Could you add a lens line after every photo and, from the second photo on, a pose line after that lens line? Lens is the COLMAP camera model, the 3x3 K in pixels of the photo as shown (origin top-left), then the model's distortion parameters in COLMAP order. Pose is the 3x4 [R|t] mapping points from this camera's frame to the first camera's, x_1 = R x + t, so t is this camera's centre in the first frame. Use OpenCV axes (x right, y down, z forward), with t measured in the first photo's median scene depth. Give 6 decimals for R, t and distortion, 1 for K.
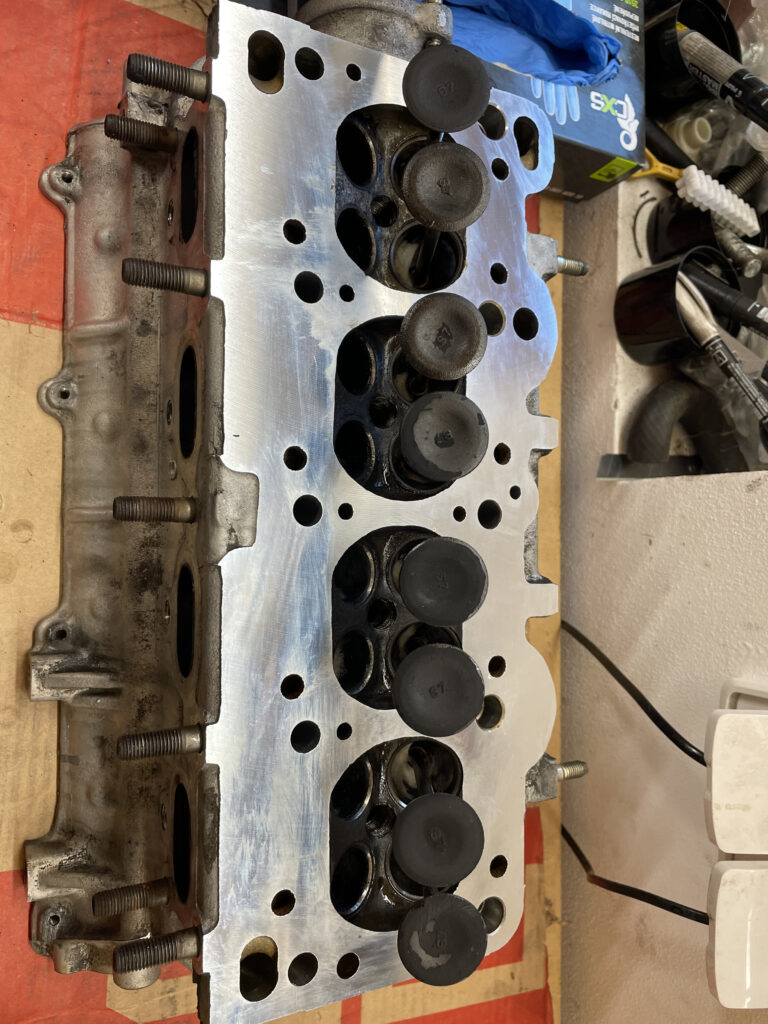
lens RADIAL K [[781.0, 0, 385.0], [0, 781.0, 515.1], [0, 0, 1]] dist [-0.005264, -0.015445]
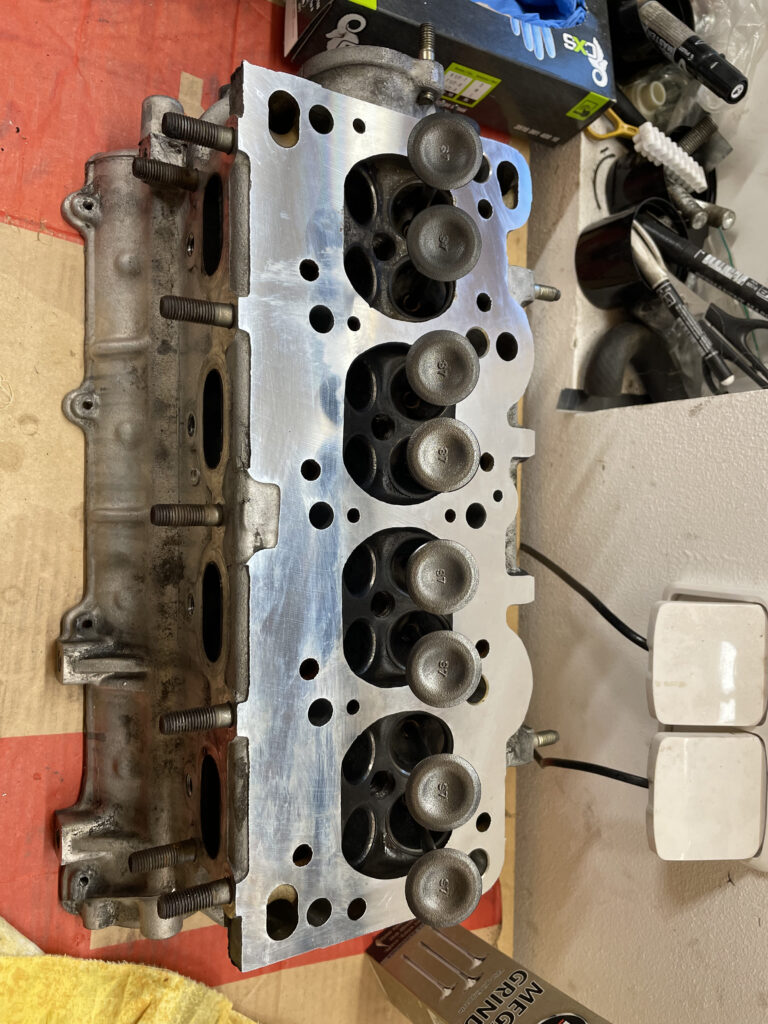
lens RADIAL K [[781.0, 0, 383.1], [0, 781.0, 509.6], [0, 0, 1]] dist [-0.005264, -0.015445]
pose [[0.998620, -0.002726, 0.052448, -0.061773], [0.001619, 0.999775, 0.021139, -0.034452], [-0.052494, -0.021025, 0.998400, -0.131162]]
